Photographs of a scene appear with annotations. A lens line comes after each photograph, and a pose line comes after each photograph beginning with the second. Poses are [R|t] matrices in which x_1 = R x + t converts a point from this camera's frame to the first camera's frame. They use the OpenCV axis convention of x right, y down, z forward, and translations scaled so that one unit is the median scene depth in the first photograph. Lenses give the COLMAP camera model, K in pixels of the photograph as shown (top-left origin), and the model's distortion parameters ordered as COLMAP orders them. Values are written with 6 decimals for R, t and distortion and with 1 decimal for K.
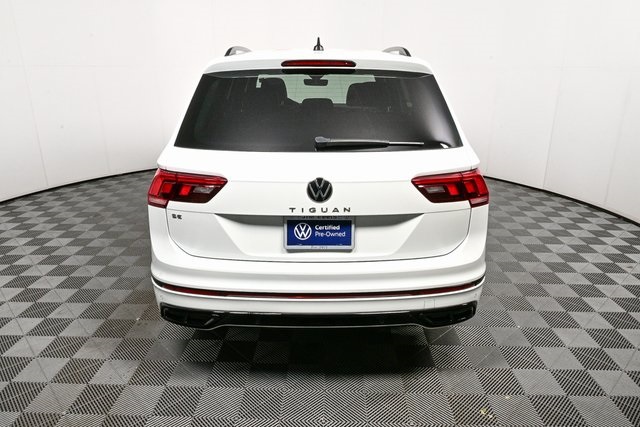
lens RADIAL K [[434.7, 0, 322.6], [0, 434.7, 211.6], [0, 0, 1]] dist [0.000381, -0.000053]
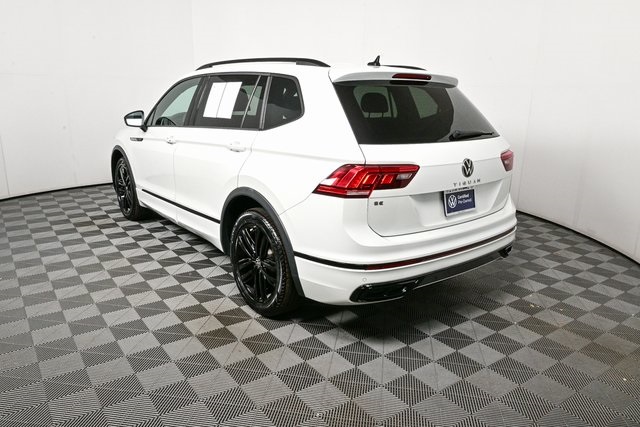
lens RADIAL K [[461.1, 0, 317.6], [0, 461.1, 210.0], [0, 0, 1]] dist [-0.002855, 0.010020]
pose [[0.804368, -0.138406, 0.577785, -1.186029], [0.171376, 0.985202, -0.002581, 0.003929], [-0.568878, 0.101095, 0.816185, 0.092685]]
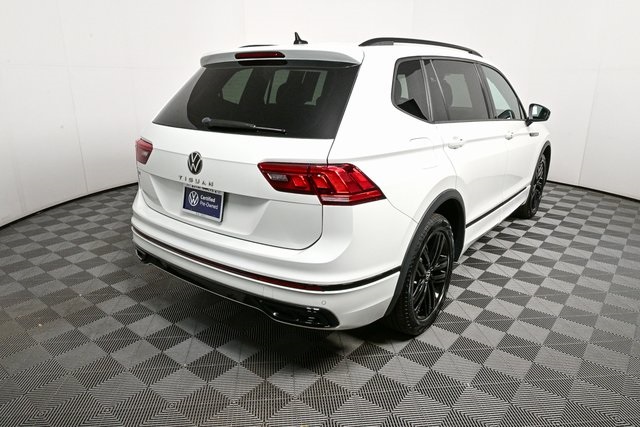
lens RADIAL K [[434.7, 0, 322.0], [0, 434.7, 215.5], [0, 0, 1]] dist [0.000381, -0.000053]
pose [[0.795382, 0.182189, -0.578078, 0.903845], [-0.192186, 0.980347, 0.044539, -0.028046], [0.574832, 0.075673, 0.814765, 0.256290]]
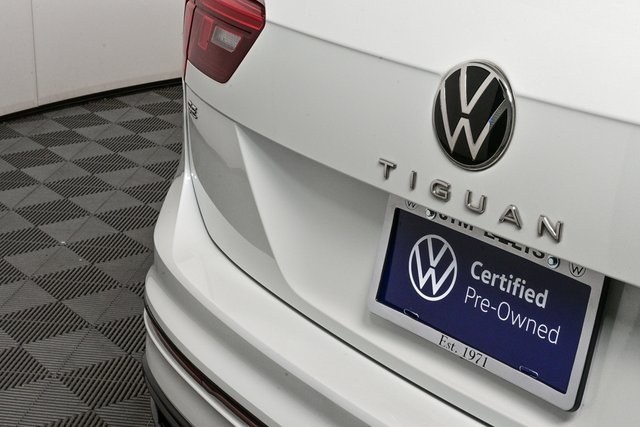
lens RADIAL K [[1191.4, 0, 320.0], [0, 1191.4, 216.2], [0, 0, 1]] dist [0.009481, 0.000000]
pose [[0.619527, 0.273976, -0.735611, 0.417729], [-0.261075, 0.955681, 0.136065, -0.061460], [0.740288, 0.107754, 0.663598, 0.485204]]
